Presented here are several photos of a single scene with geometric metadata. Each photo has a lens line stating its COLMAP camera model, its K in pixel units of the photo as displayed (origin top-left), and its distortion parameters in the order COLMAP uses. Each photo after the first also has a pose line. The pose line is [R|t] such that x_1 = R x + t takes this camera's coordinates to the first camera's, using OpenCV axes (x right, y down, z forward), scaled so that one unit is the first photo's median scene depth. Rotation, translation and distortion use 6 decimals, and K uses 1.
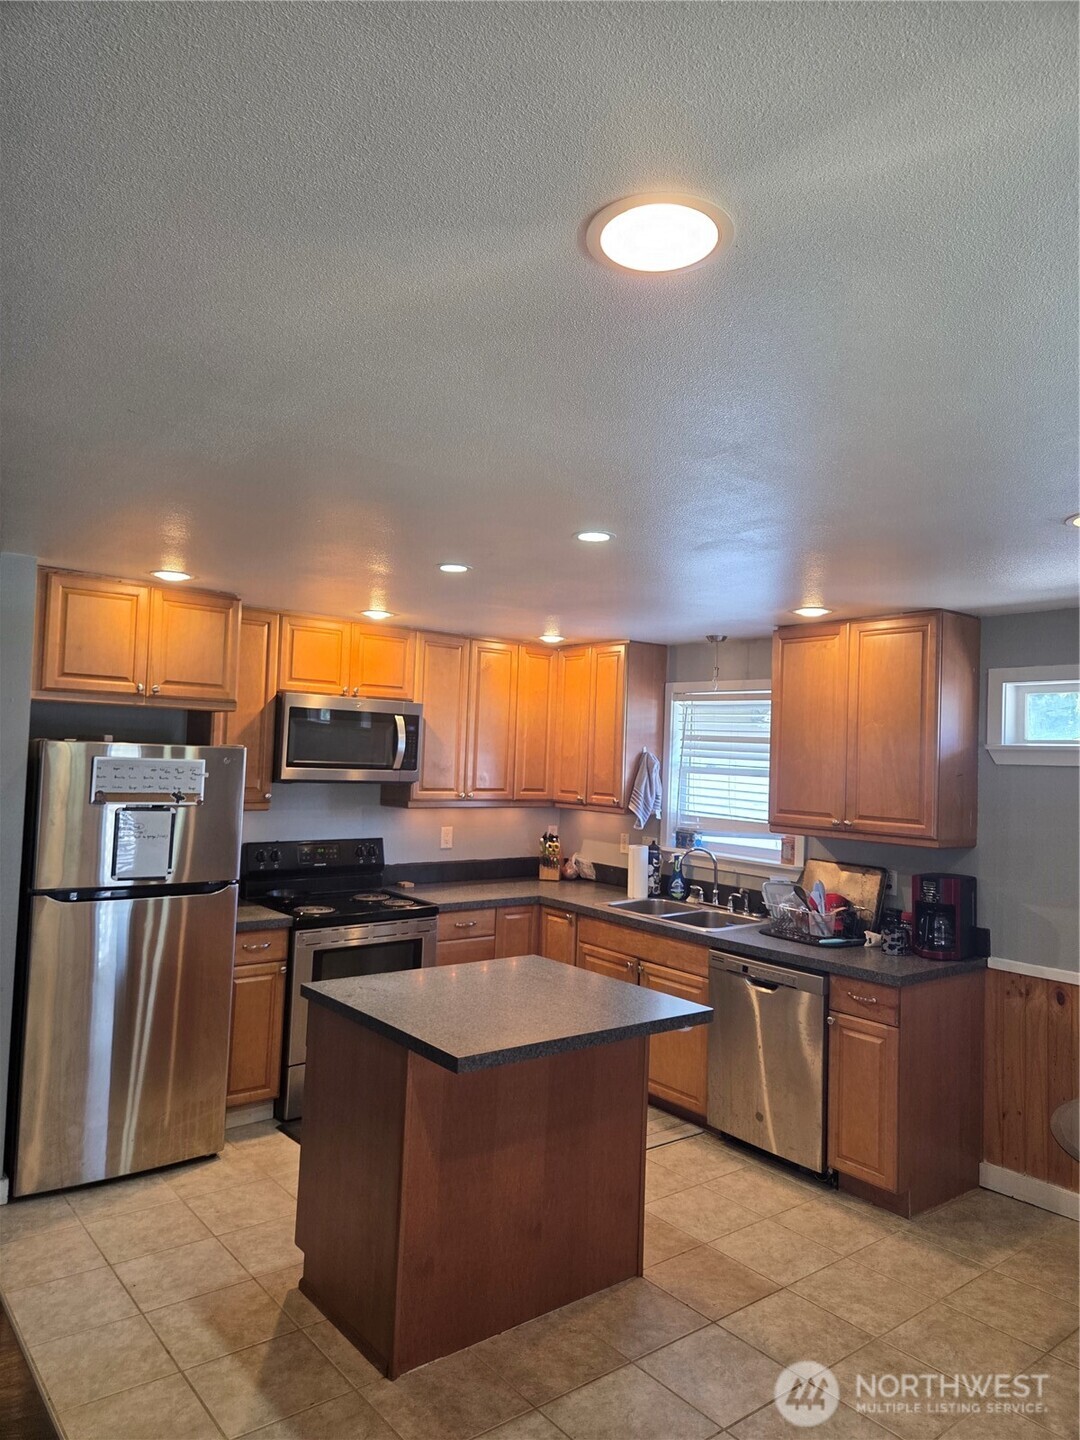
lens RADIAL K [[971.0, 0, 550.6], [0, 971.0, 721.7], [0, 0, 1]] dist [0.053820, -0.002447]
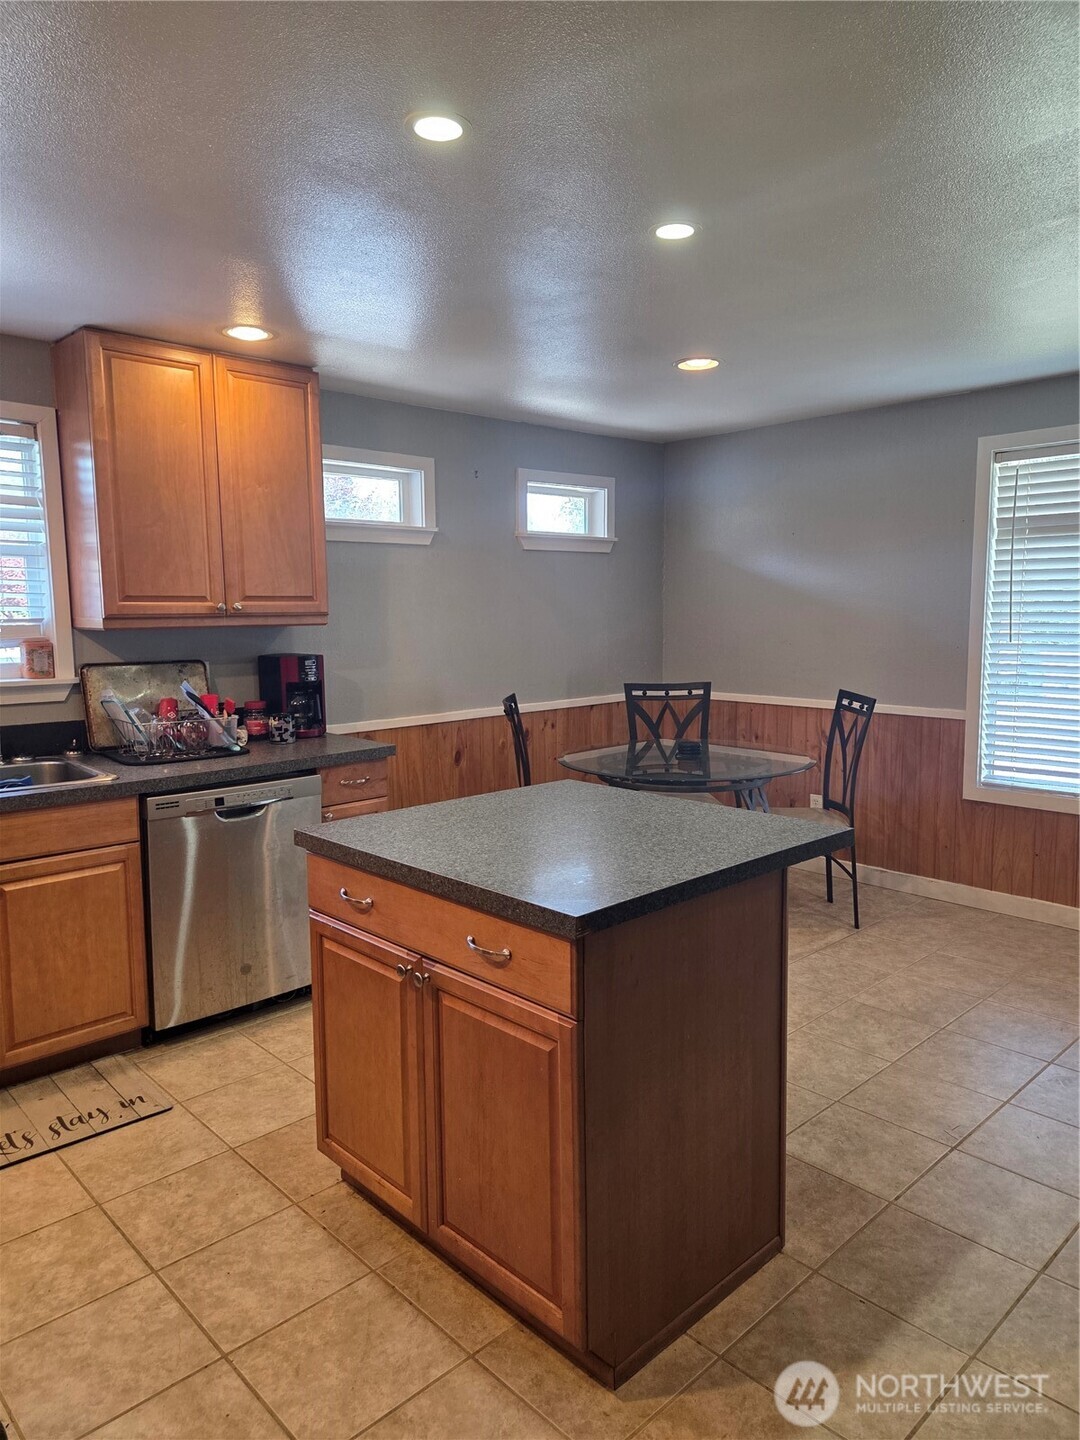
lens RADIAL K [[971.0, 0, 551.6], [0, 971.0, 721.9], [0, 0, 1]] dist [0.053820, -0.002447]
pose [[-0.078541, -0.152153, 0.985231, -0.566883], [-0.030518, 0.988188, 0.150177, 0.068034], [-0.996444, -0.018273, -0.082257, 0.802718]]
